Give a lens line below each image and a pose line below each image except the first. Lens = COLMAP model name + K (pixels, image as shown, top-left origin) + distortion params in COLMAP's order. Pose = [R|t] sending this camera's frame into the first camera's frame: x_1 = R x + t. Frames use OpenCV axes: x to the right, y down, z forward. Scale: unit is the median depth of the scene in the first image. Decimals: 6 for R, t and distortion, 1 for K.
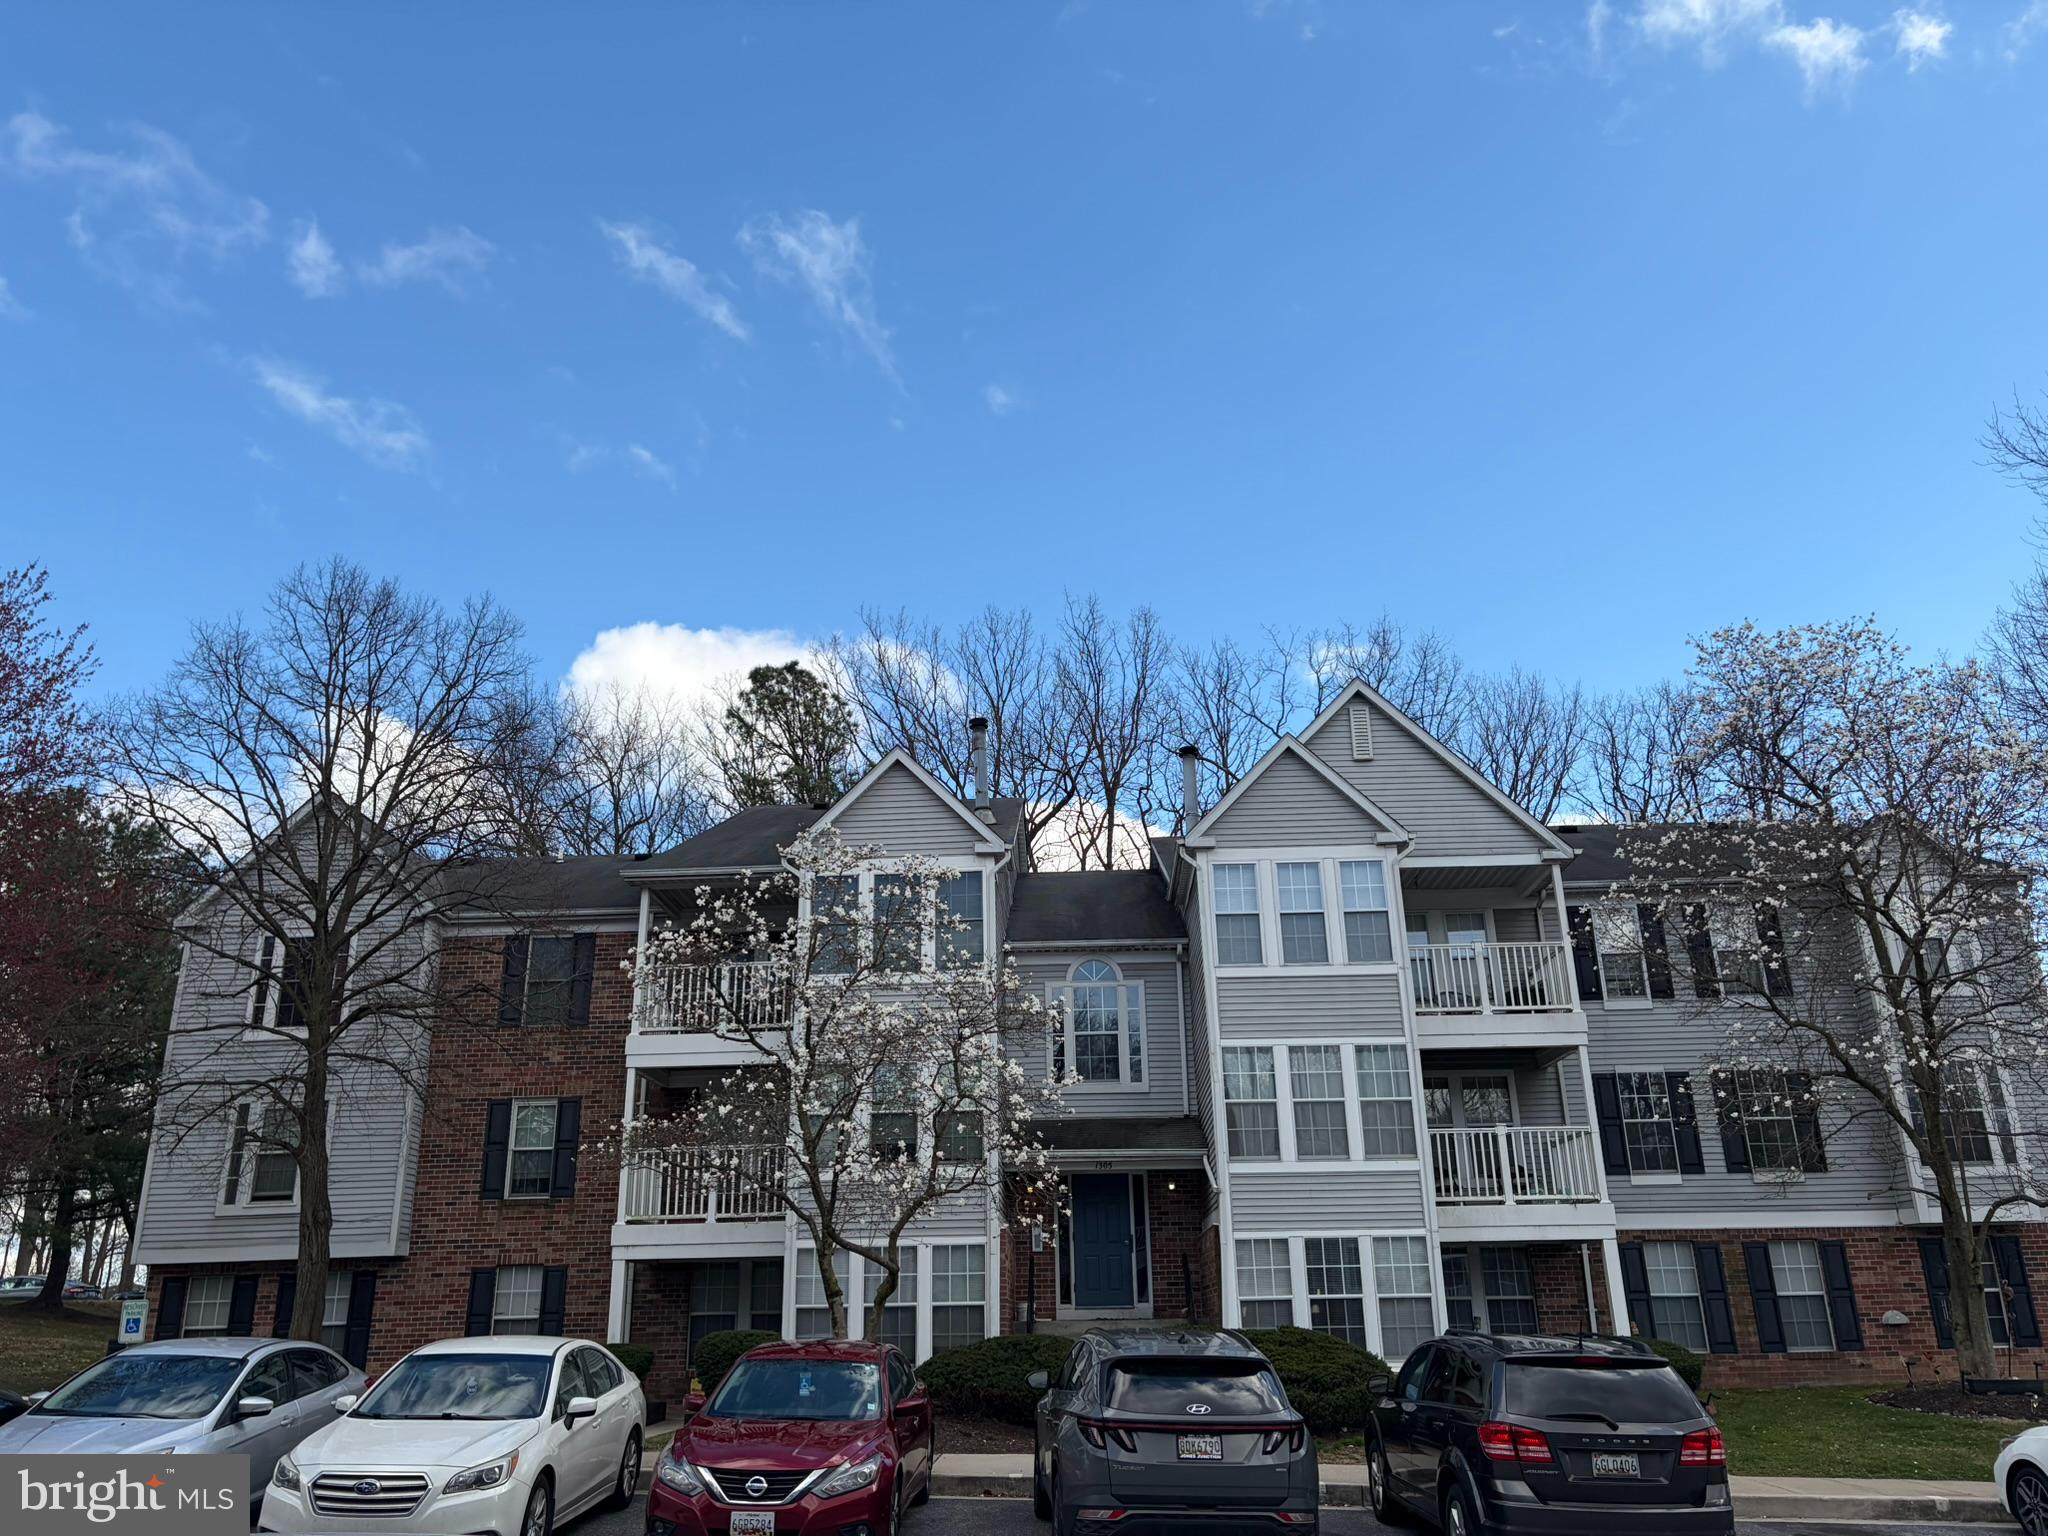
lens RADIAL K [[1532.6, 0, 1020.4], [0, 1532.6, 772.5], [0, 0, 1]] dist [0.058917, -0.067254]
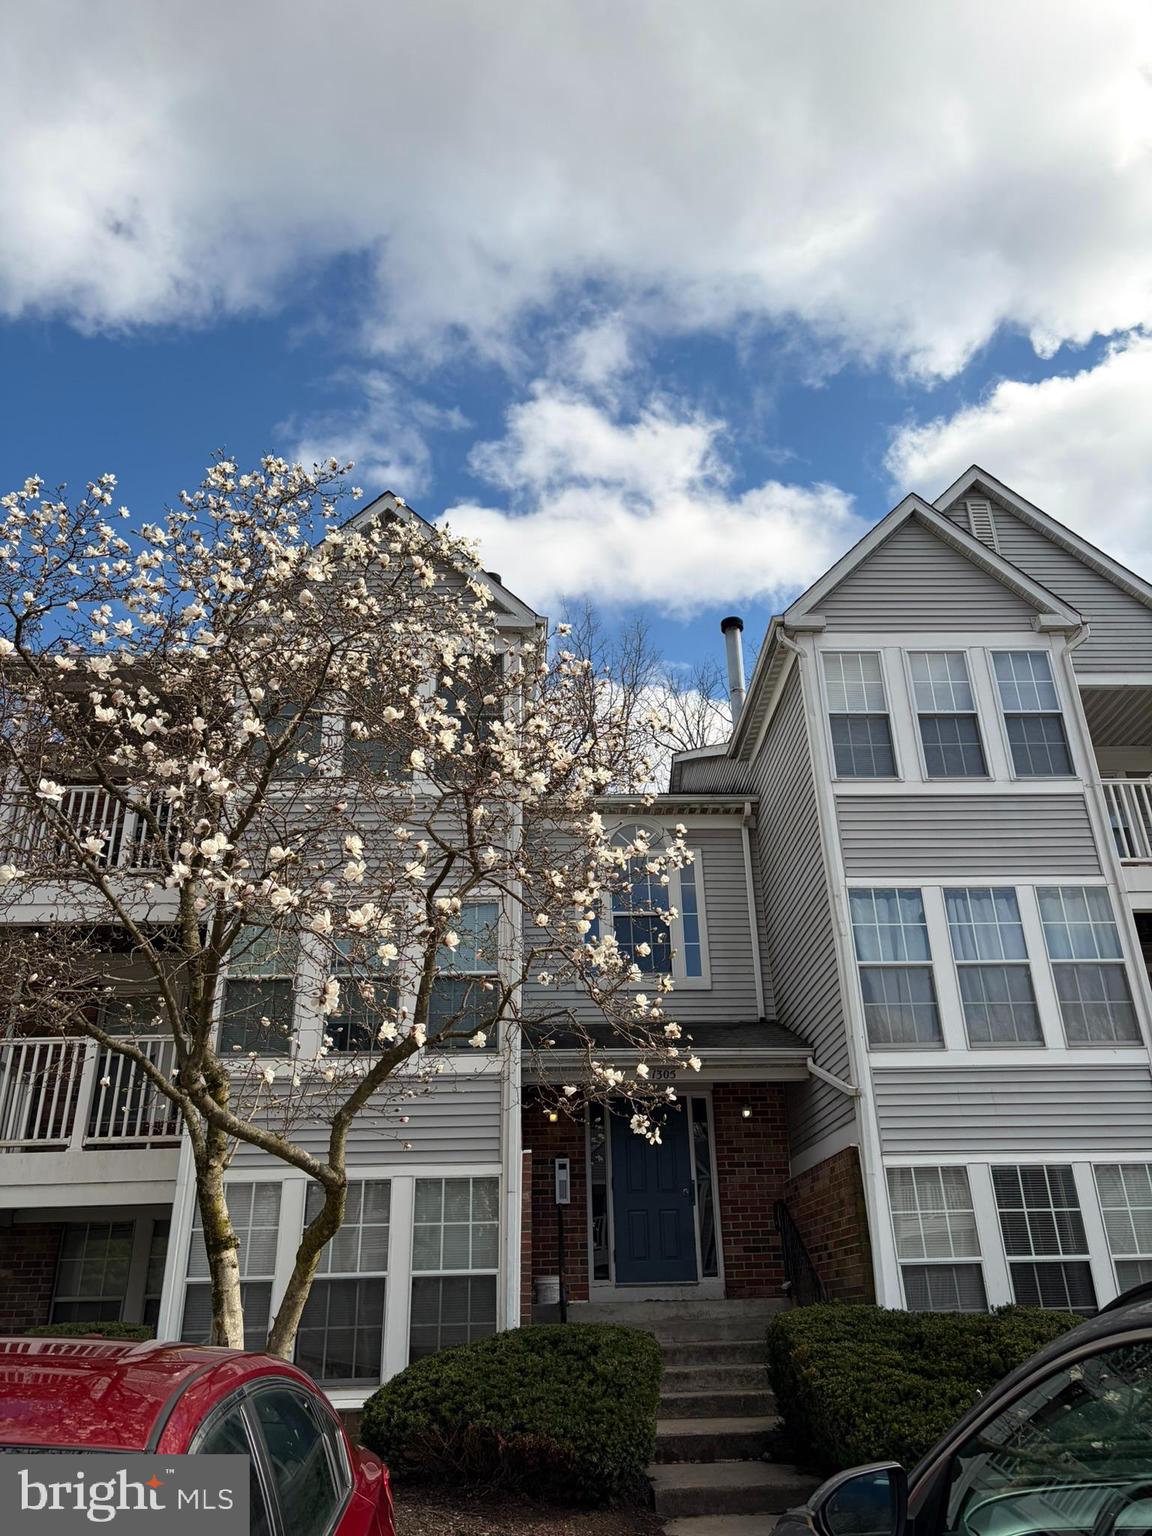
lens RADIAL K [[1149.5, 0, 582.5], [0, 1149.5, 761.9], [0, 0, 1]] dist [0.058917, -0.067254]
pose [[0.996709, 0.028811, 0.075769, -0.028606], [-0.020689, 0.994163, -0.105882, 0.179089], [-0.078378, 0.103966, 0.991488, 0.487139]]
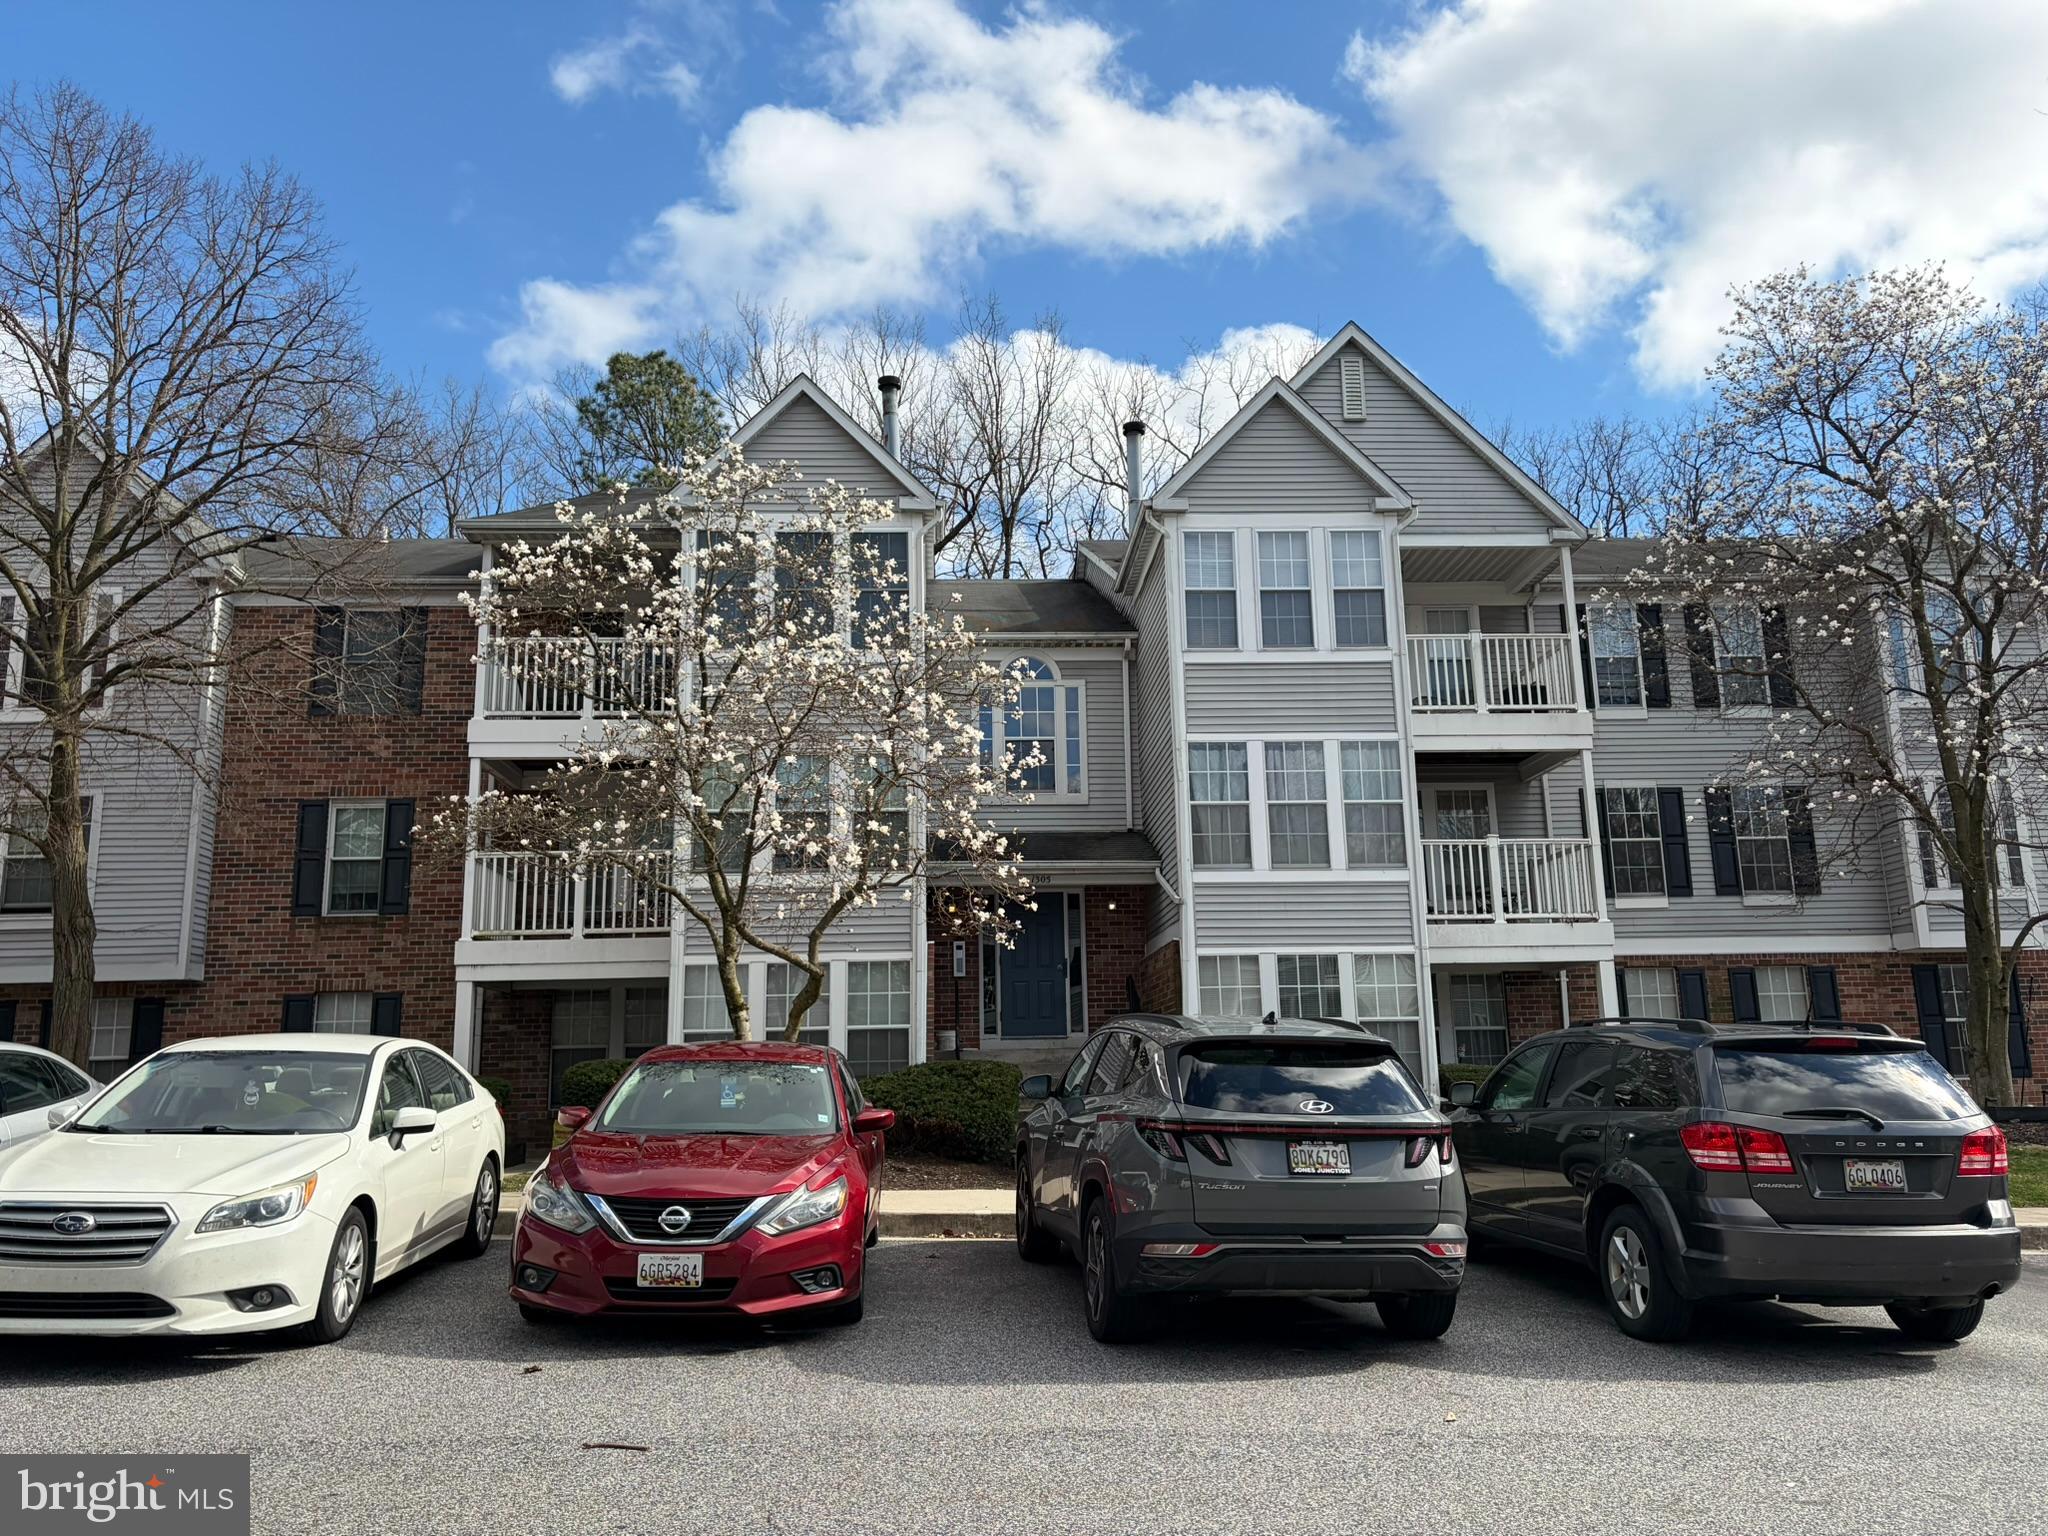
lens RADIAL K [[1532.6, 0, 1027.9], [0, 1532.6, 772.3], [0, 0, 1]] dist [0.058917, -0.067254]
pose [[0.994819, 0.017159, 0.100207, -0.043027], [-0.030851, 0.990128, 0.136727, 0.081225], [-0.096872, -0.139110, 0.985527, 0.164421]]
